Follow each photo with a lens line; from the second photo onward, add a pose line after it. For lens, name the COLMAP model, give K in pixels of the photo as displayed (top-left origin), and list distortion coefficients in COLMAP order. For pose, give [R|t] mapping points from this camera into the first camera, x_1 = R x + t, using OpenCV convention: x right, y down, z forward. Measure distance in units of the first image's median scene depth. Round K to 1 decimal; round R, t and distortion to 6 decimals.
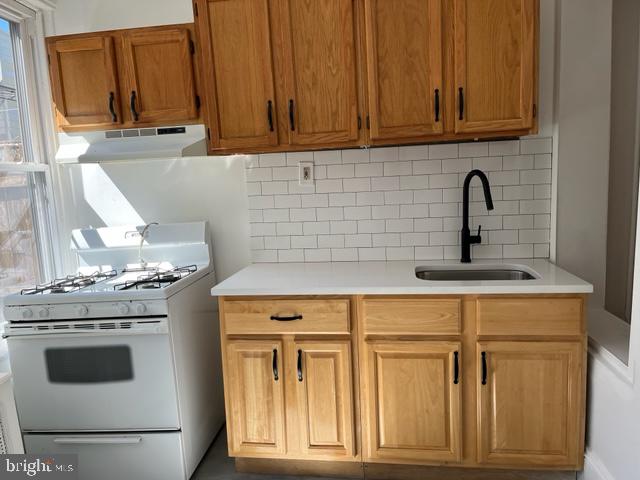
lens RADIAL K [[479.1, 0, 317.3], [0, 479.1, 244.0], [0, 0, 1]] dist [0.057858, -0.063555]
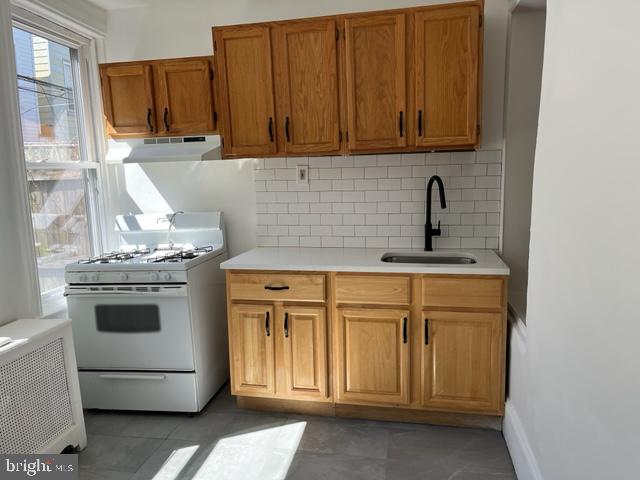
lens RADIAL K [[479.1, 0, 317.3], [0, 479.1, 244.0], [0, 0, 1]] dist [0.057858, -0.063555]
pose [[0.997564, 0.030440, -0.062766, 0.115801], [-0.029504, 0.999440, 0.015789, 0.011366], [0.063211, -0.013899, 0.997903, -0.266106]]
